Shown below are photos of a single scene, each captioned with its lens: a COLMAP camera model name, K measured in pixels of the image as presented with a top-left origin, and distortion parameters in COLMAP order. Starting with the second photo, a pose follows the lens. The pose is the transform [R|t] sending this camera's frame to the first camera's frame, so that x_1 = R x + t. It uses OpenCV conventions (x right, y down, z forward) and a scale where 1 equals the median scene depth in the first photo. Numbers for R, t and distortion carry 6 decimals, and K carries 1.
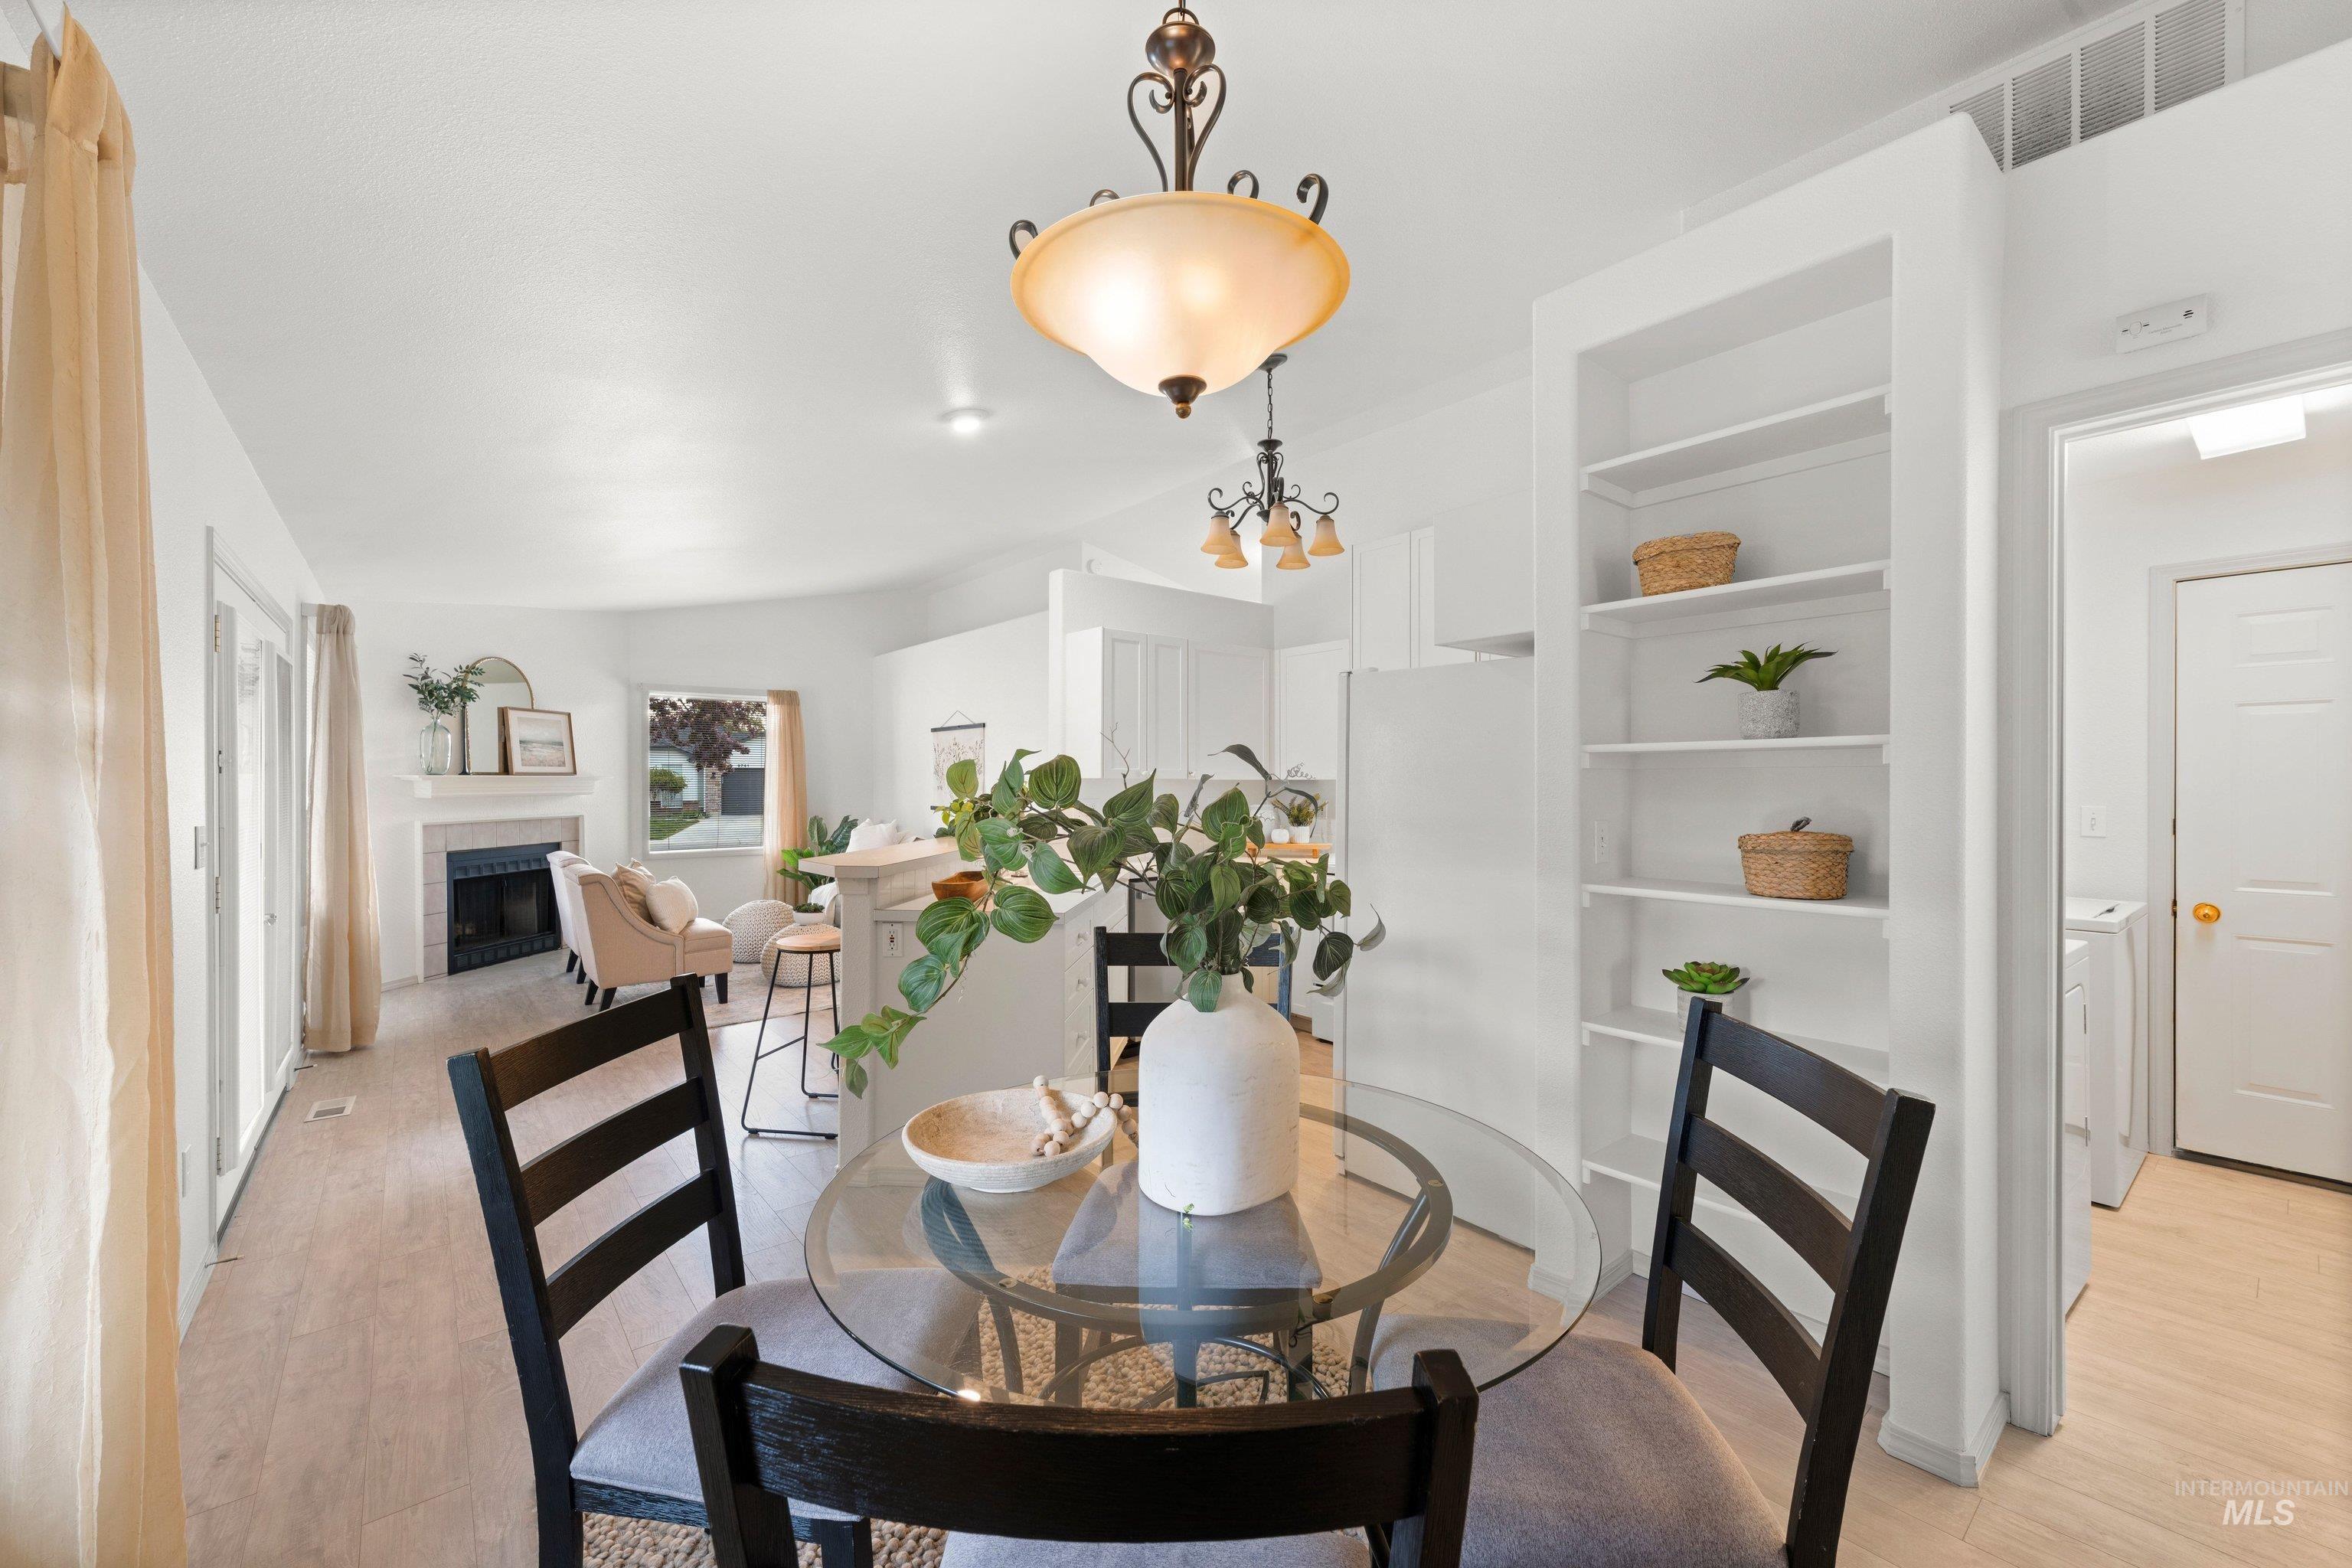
lens RADIAL K [[928.7, 0, 1183.2], [0, 928.7, 784.2], [0, 0, 1]] dist [-0.001436, -0.000119]
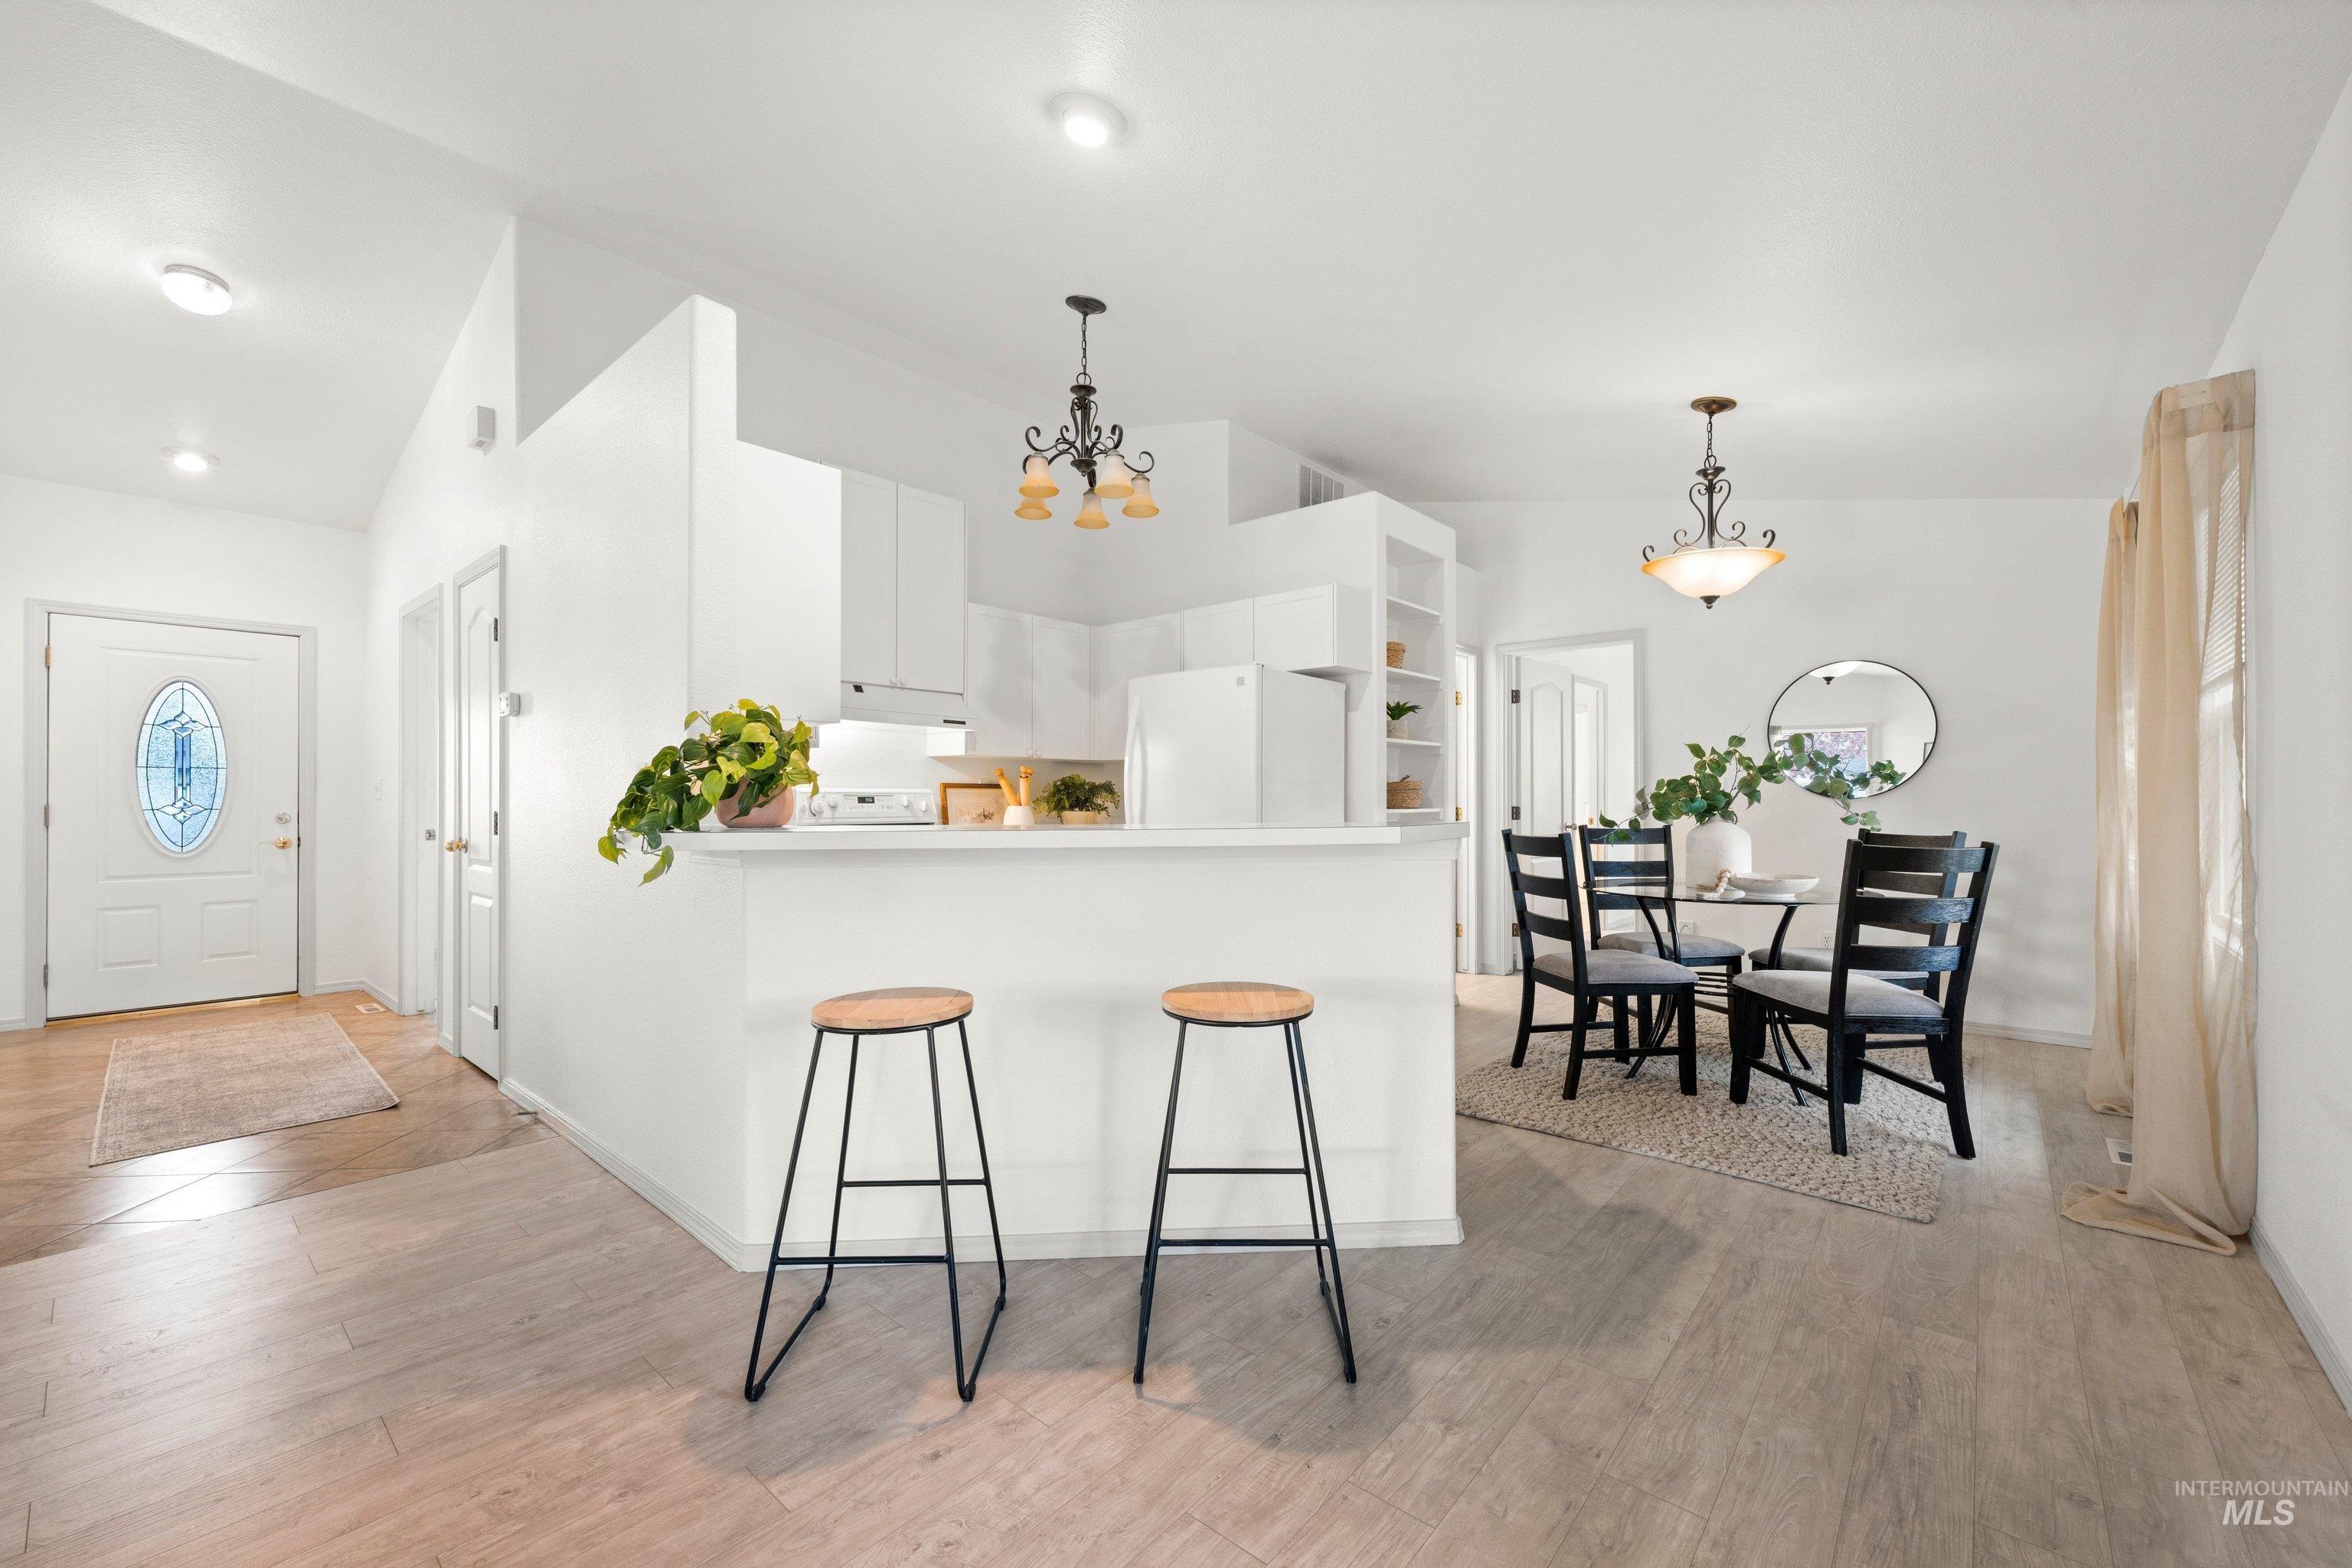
lens RADIAL K [[934.7, 0, 1176.9], [0, 934.7, 792.1], [0, 0, 1]] dist [0.001553, 0.000197]
pose [[-0.161349, 0.008829, 0.986858, -0.529635], [0.003125, 0.999960, -0.008435, 0.031940], [-0.986892, 0.001723, -0.161370, 0.652358]]
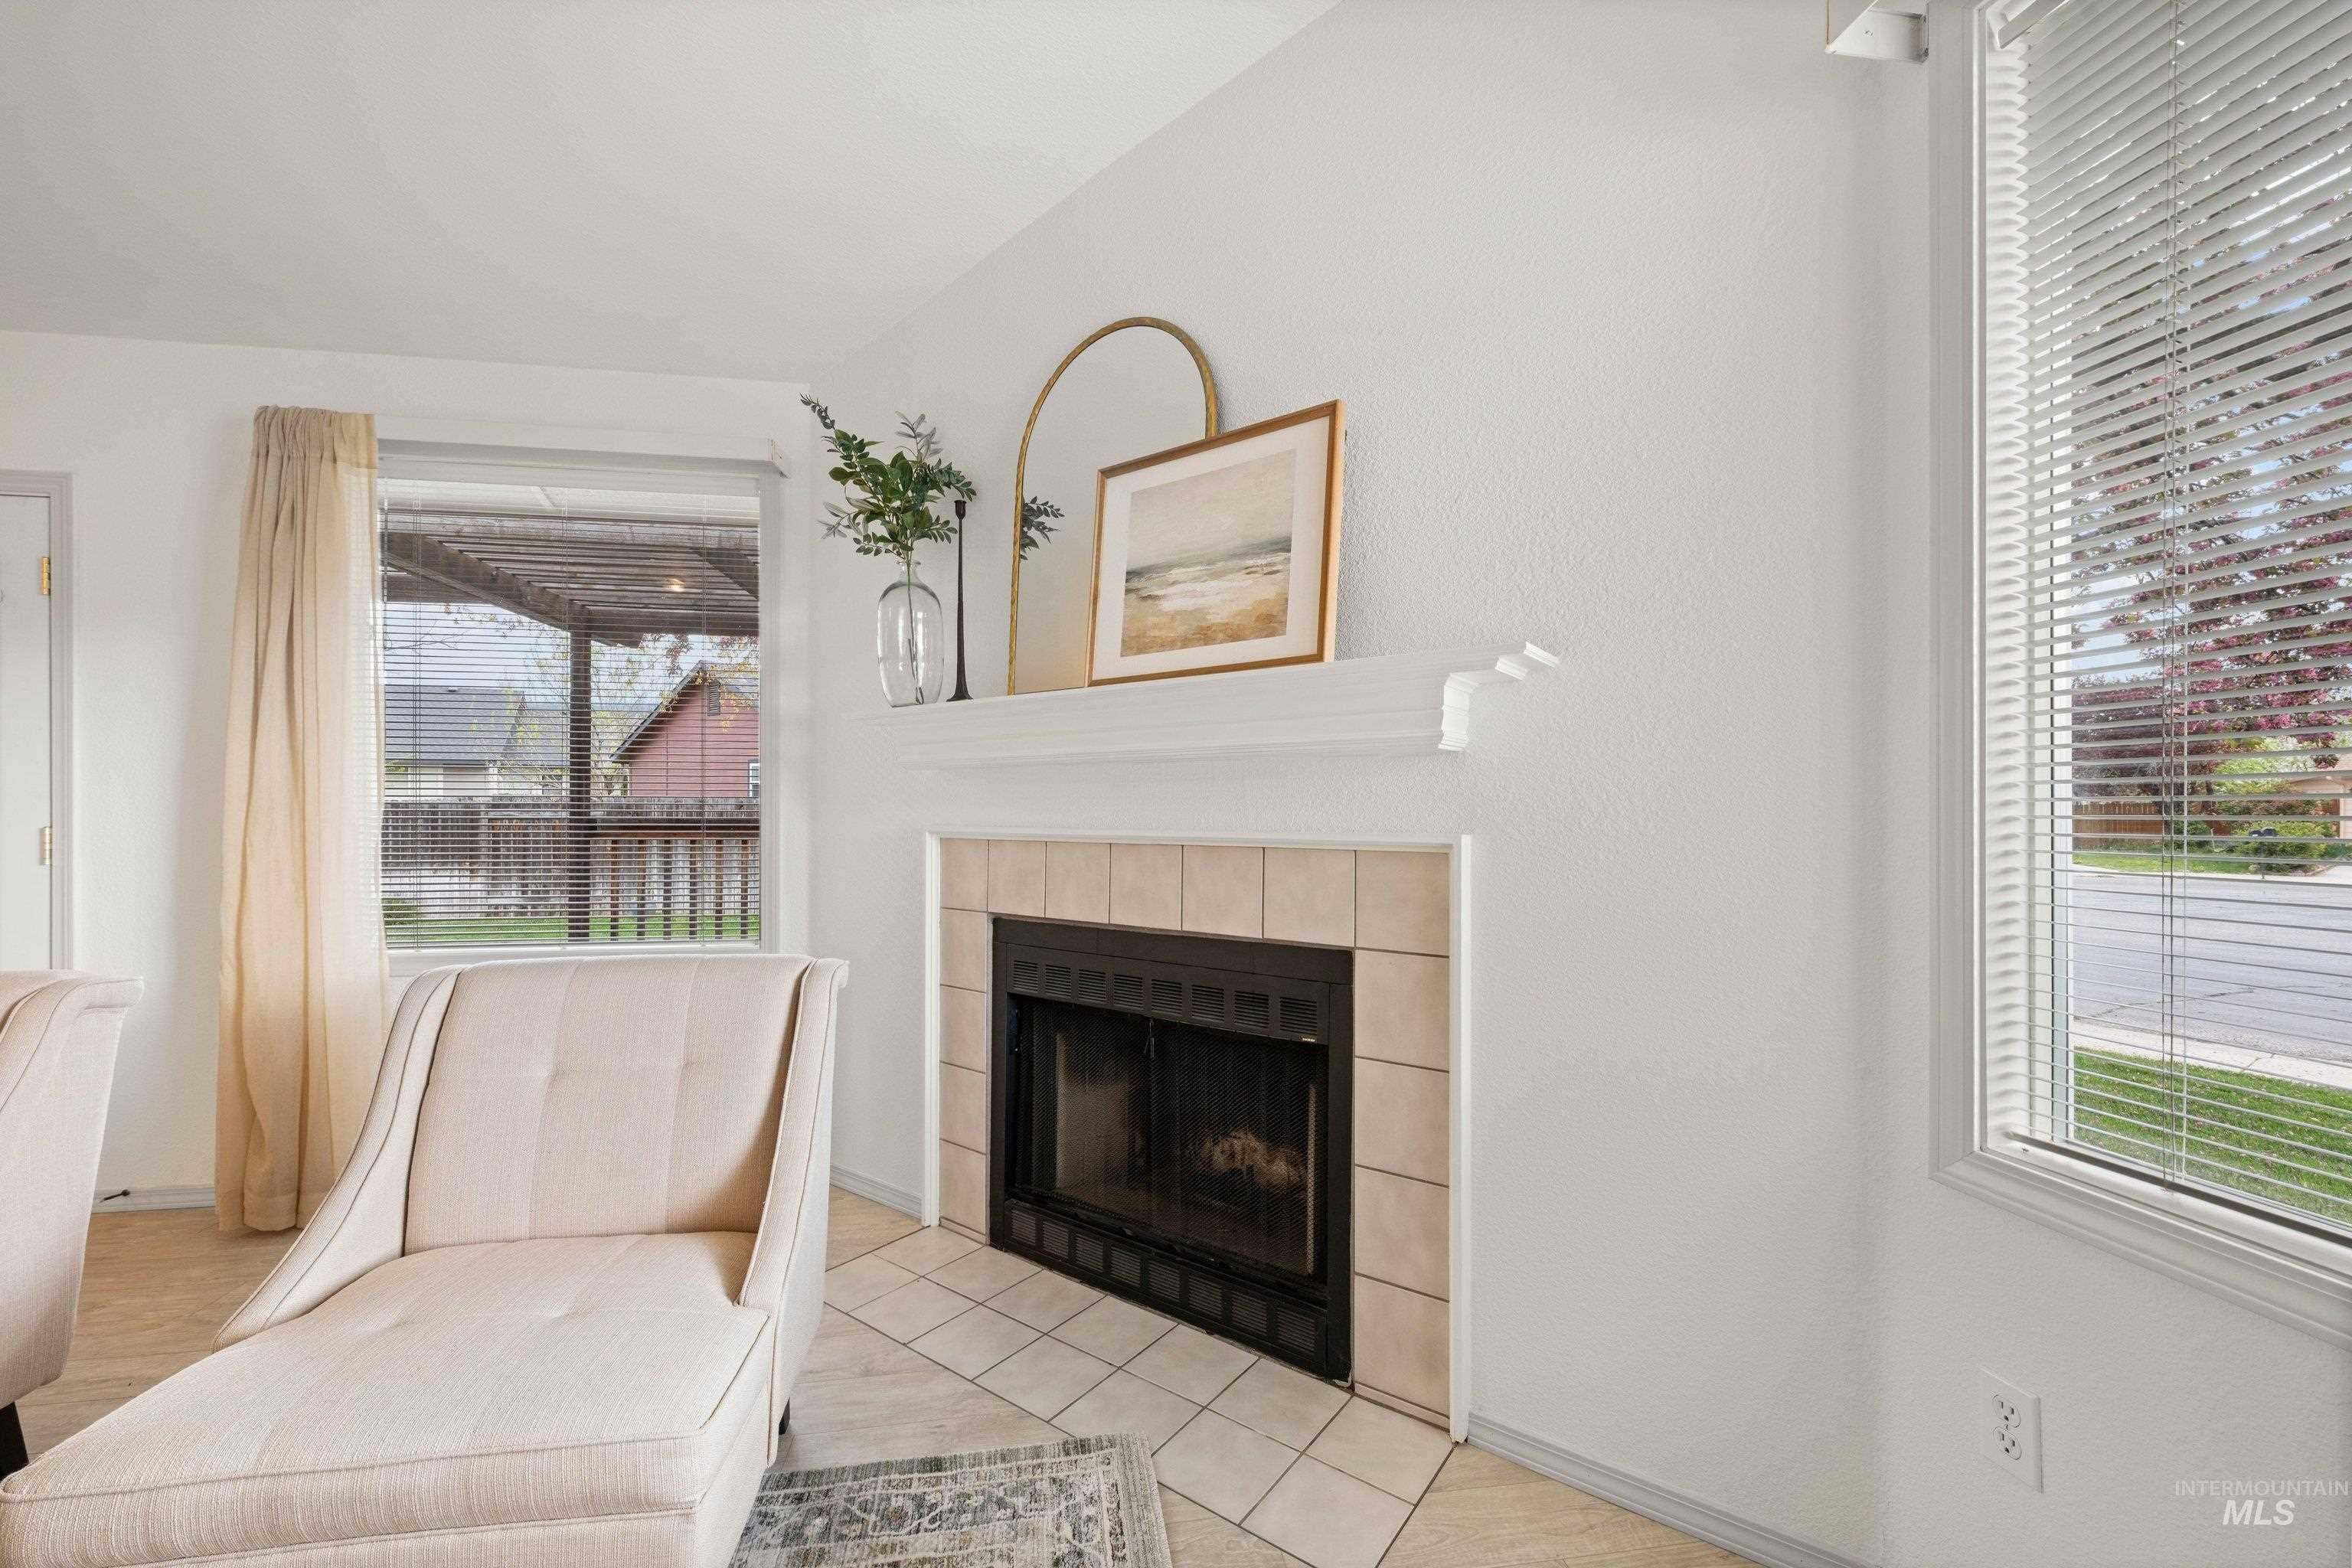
lens RADIAL K [[932.0, 0, 1183.6], [0, 932.0, 811.5], [0, 0, 1]] dist [0.002811, 0.000079]
pose [[-0.508473, -0.000502, -0.861078, -0.508528], [-0.006237, 0.999976, 0.003101, 0.030077], [0.861056, 0.006947, -0.508463, 1.258163]]
